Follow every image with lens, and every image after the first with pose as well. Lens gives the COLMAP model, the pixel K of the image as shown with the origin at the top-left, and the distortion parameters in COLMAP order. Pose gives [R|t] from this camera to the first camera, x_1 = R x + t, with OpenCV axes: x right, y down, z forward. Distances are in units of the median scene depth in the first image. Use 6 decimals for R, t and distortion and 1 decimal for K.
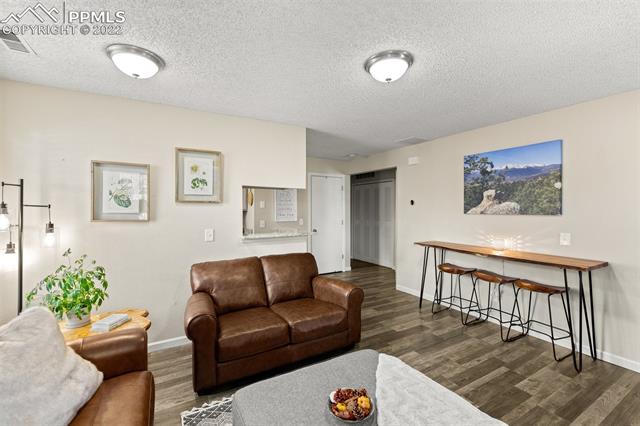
lens RADIAL K [[278.6, 0, 320.1], [0, 278.6, 210.7], [0, 0, 1]] dist [-0.001415, -0.000705]
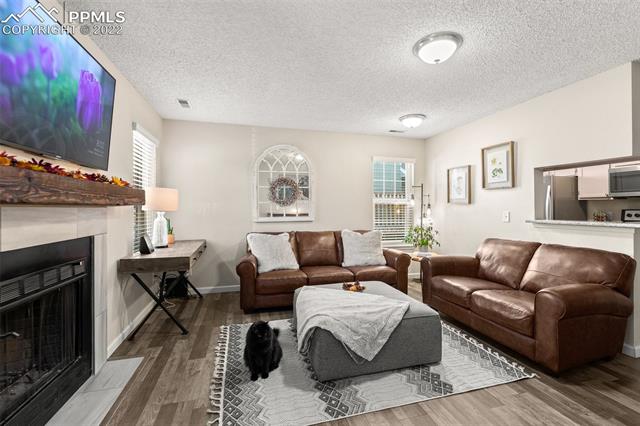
lens RADIAL K [[278.6, 0, 319.7], [0, 278.6, 207.7], [0, 0, 1]] dist [-0.001415, -0.000705]
pose [[-0.252776, -0.001155, -0.967524, 0.878993], [-0.013344, 0.999908, 0.002293, 0.058004], [0.967433, 0.013491, -0.252768, 0.538745]]
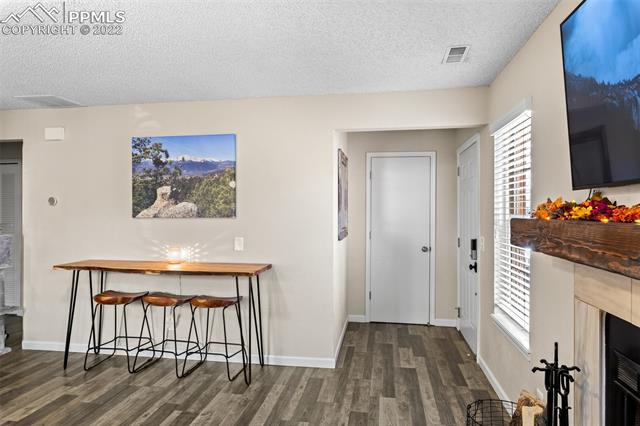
lens RADIAL K [[398.6, 0, 320.6], [0, 398.6, 209.8], [0, 0, 1]] dist [-0.001765, -0.003135]
pose [[0.628788, -0.002173, 0.777573, 0.030601], [0.009990, 0.999936, -0.005283, 0.000429], [-0.777512, 0.011090, 0.628770, -0.027776]]
